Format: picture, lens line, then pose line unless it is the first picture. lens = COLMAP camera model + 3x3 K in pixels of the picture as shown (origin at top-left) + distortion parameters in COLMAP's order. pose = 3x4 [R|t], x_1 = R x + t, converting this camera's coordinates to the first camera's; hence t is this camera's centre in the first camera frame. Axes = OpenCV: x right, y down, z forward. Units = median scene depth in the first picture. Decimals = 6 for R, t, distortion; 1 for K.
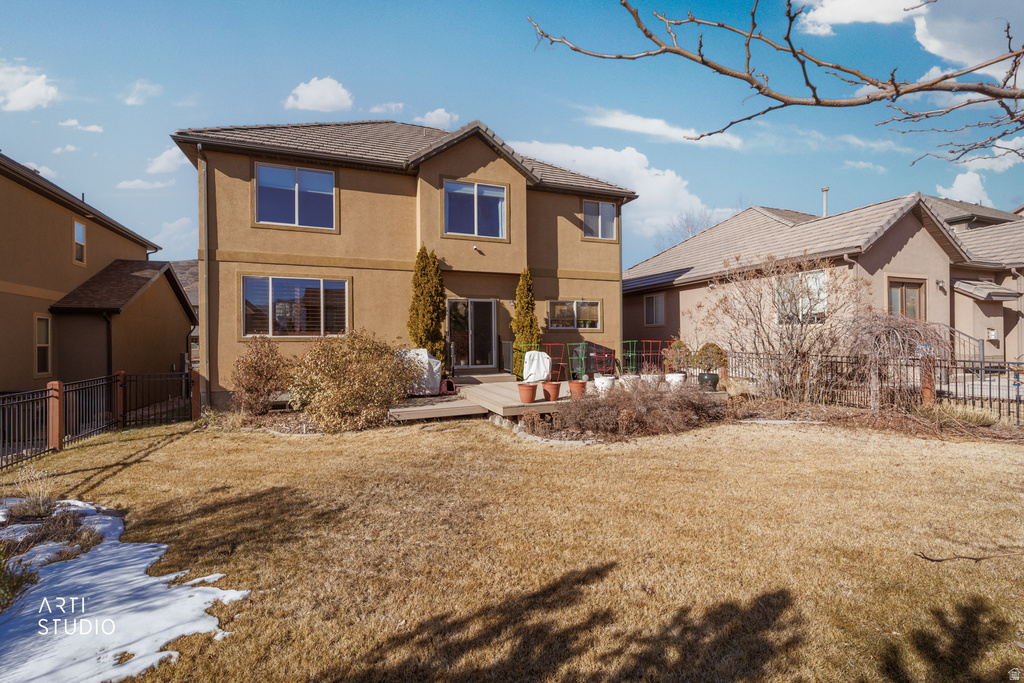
lens RADIAL K [[456.5, 0, 517.3], [0, 456.5, 340.0], [0, 0, 1]] dist [0.009945, -0.000024]
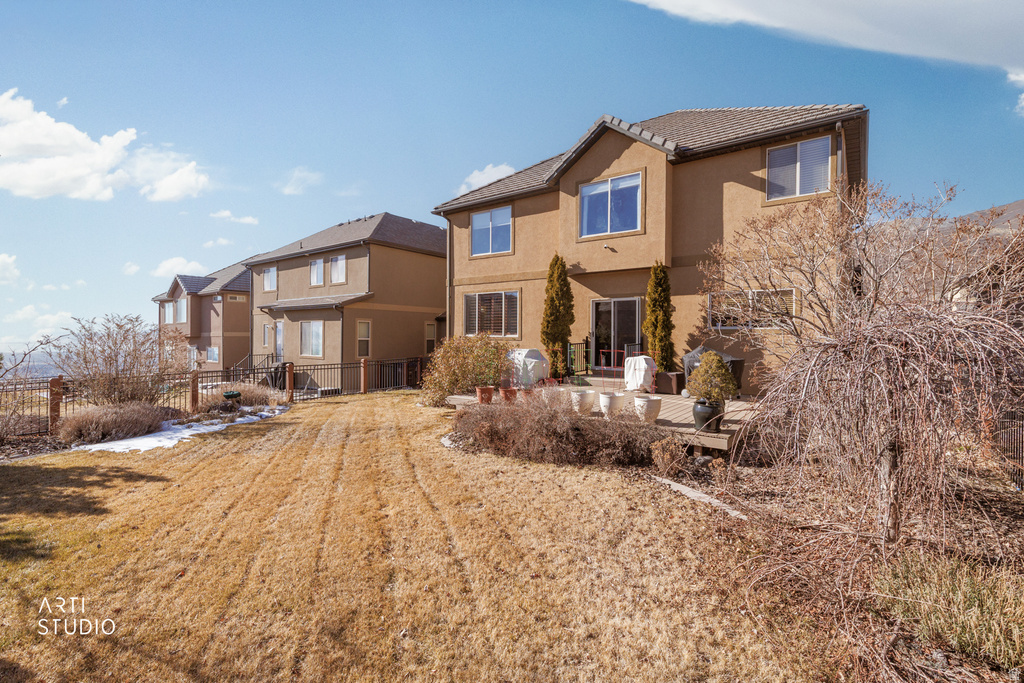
lens RADIAL K [[456.5, 0, 517.3], [0, 456.5, 340.0], [0, 0, 1]] dist [0.009945, -0.000024]
pose [[0.522408, 0.021667, -0.852420, 0.658399], [-0.003160, 0.999719, 0.023475, -0.025895], [0.852690, -0.009570, 0.522330, 0.337667]]
